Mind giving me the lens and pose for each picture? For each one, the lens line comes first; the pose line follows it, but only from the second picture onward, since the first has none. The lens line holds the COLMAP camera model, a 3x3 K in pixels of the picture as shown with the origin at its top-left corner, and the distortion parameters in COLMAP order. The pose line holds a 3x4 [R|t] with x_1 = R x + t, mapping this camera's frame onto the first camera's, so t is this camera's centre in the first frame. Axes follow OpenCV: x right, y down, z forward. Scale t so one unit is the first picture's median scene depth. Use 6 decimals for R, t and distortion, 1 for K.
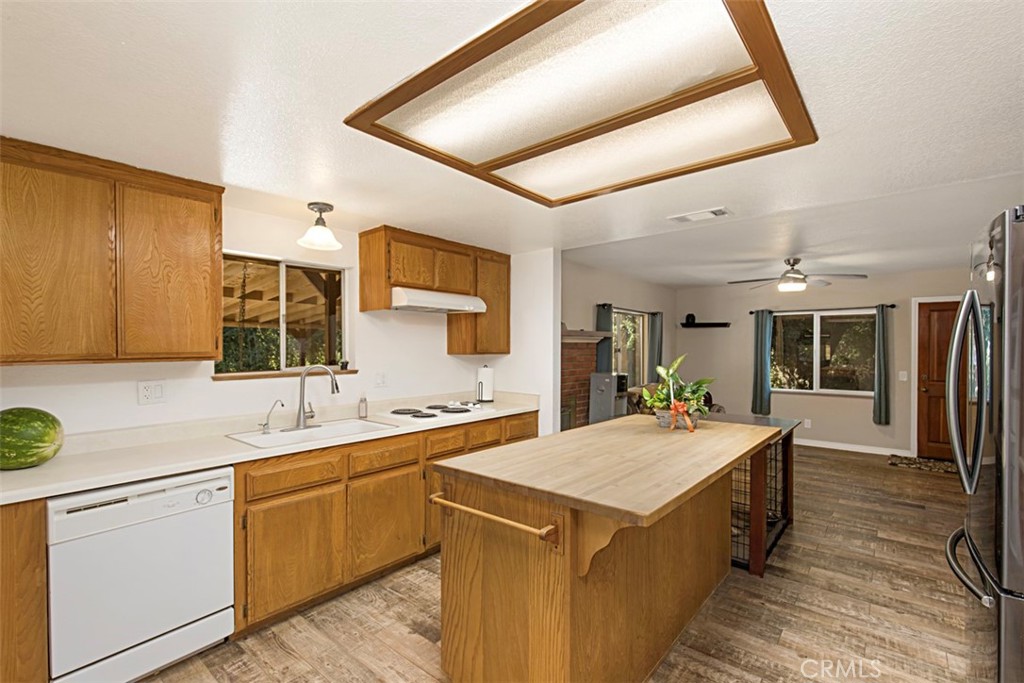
lens RADIAL K [[464.2, 0, 512.9], [0, 464.2, 346.8], [0, 0, 1]] dist [0.001745, -0.000719]
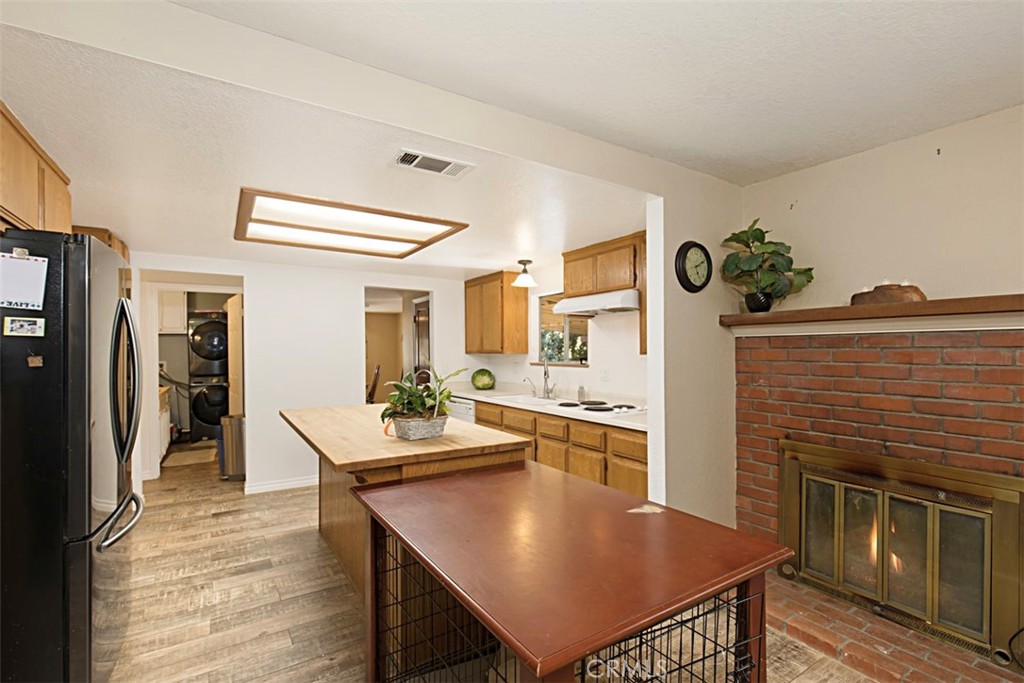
lens RADIAL K [[464.2, 0, 532.4], [0, 464.2, 341.5], [0, 0, 1]] dist [0.001745, -0.000719]
pose [[-0.273915, -0.014483, -0.961645, 1.253342], [0.005822, 0.999843, -0.016717, 0.008799], [0.961736, -0.010178, -0.273788, 1.591799]]
